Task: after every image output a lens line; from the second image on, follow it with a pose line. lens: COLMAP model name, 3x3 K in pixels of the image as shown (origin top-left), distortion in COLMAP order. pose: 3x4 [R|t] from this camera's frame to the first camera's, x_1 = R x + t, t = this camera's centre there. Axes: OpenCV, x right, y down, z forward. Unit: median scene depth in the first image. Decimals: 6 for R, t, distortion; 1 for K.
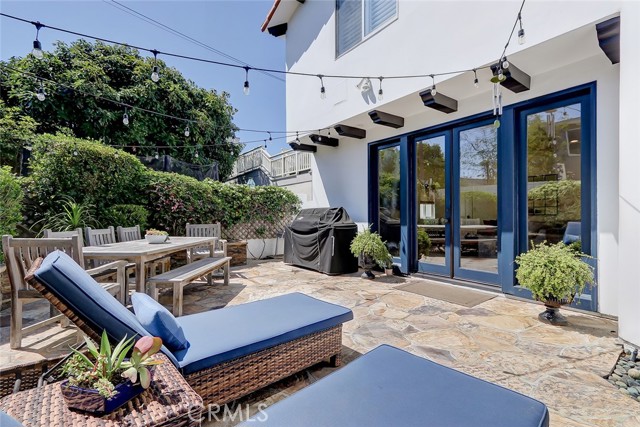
lens RADIAL K [[296.4, 0, 320.0], [0, 296.4, 213.5], [0, 0, 1]] dist [0.002394, 0.000198]
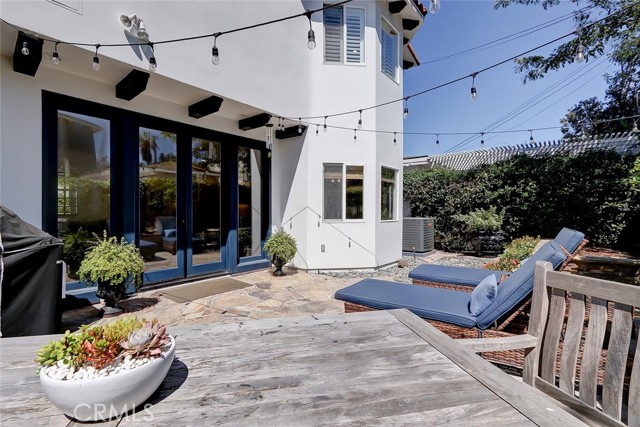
lens RADIAL K [[296.4, 0, 320.0], [0, 296.4, 213.5], [0, 0, 1]] dist [0.002394, 0.000198]
pose [[-0.254054, -0.005593, 0.967174, -0.531060], [-0.002828, 0.999983, 0.005040, -0.007600], [-0.967186, -0.001455, -0.254066, 0.655886]]
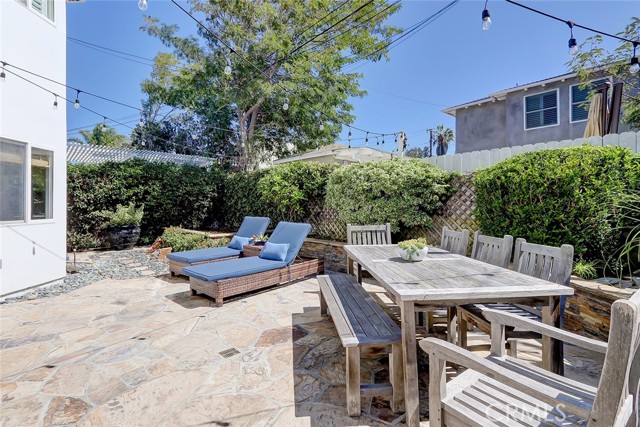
lens RADIAL K [[294.4, 0, 319.1], [0, 294.4, 204.6], [0, 0, 1]] dist [-0.000253, -0.000293]
pose [[-0.991721, 0.006411, -0.128251, -0.192111], [0.006953, 0.999969, -0.003781, -0.013700], [0.128222, -0.004641, -0.991735, 1.138628]]
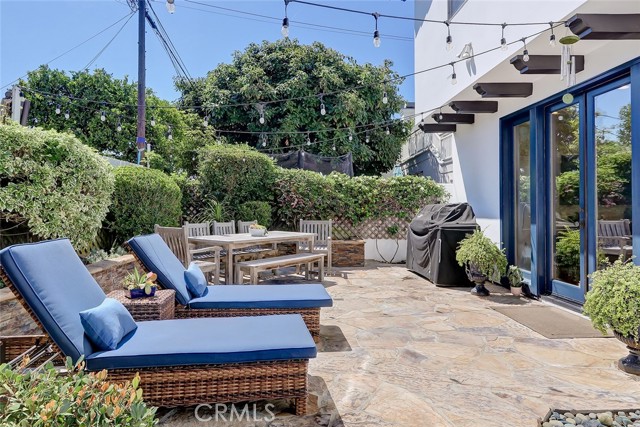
lens RADIAL K [[418.0, 0, 303.1], [0, 418.0, 194.6], [0, 0, 1]] dist [-0.004047, 0.000406]
pose [[0.807063, -0.011745, -0.590349, 0.395935], [-0.003496, 0.999690, -0.024668, -0.015414], [0.590455, 0.021973, 0.806771, -0.154850]]
